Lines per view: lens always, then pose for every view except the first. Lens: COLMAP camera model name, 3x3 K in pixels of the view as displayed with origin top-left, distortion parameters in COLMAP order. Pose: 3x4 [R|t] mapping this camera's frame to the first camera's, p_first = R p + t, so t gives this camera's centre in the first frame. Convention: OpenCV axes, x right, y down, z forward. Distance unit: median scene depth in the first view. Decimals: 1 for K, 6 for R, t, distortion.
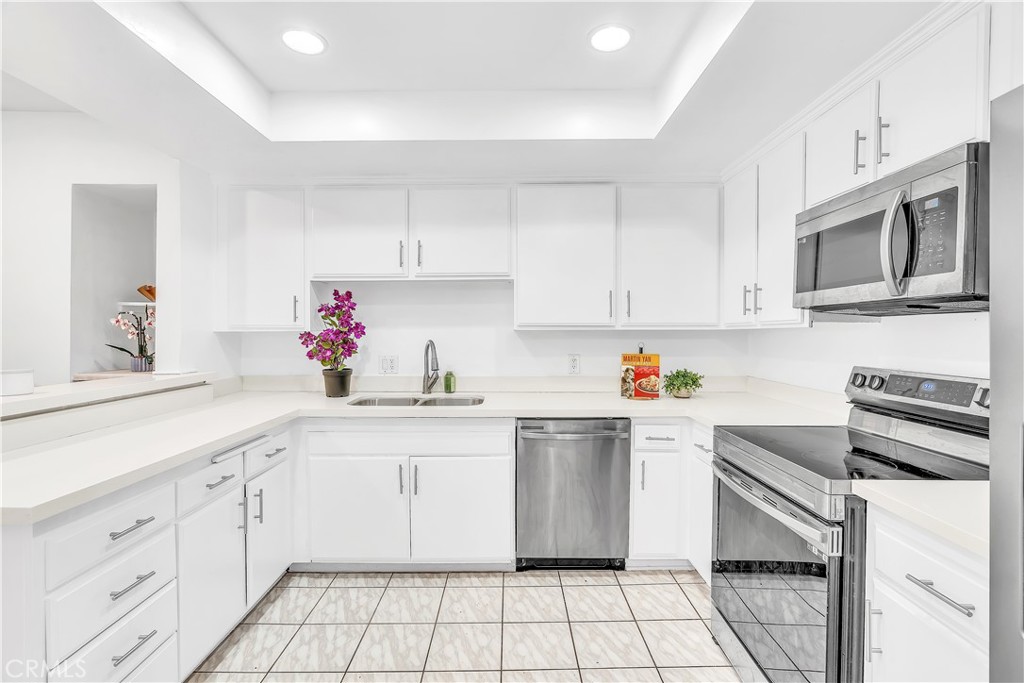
lens RADIAL K [[469.5, 0, 513.6], [0, 469.5, 338.4], [0, 0, 1]] dist [-0.011727, 0.003787]
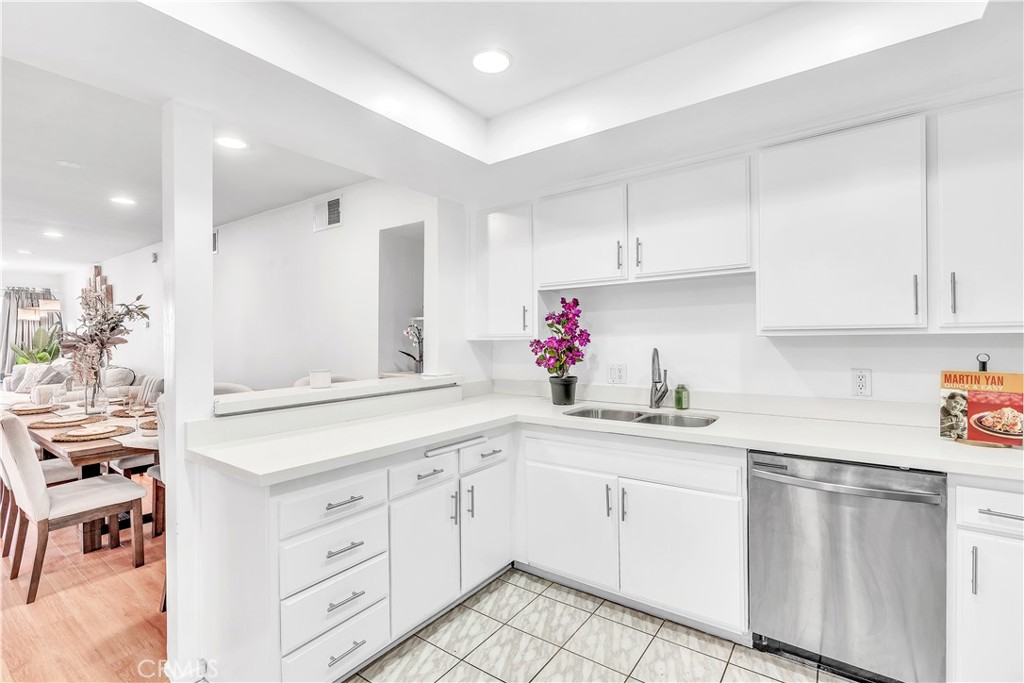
lens RADIAL K [[469.5, 0, 510.4], [0, 469.5, 338.0], [0, 0, 1]] dist [-0.011727, 0.003787]
pose [[0.806034, -0.008248, -0.591812, 0.143385], [0.001366, 0.999926, -0.012075, -0.006207], [0.591868, 0.008924, 0.805986, 0.138299]]
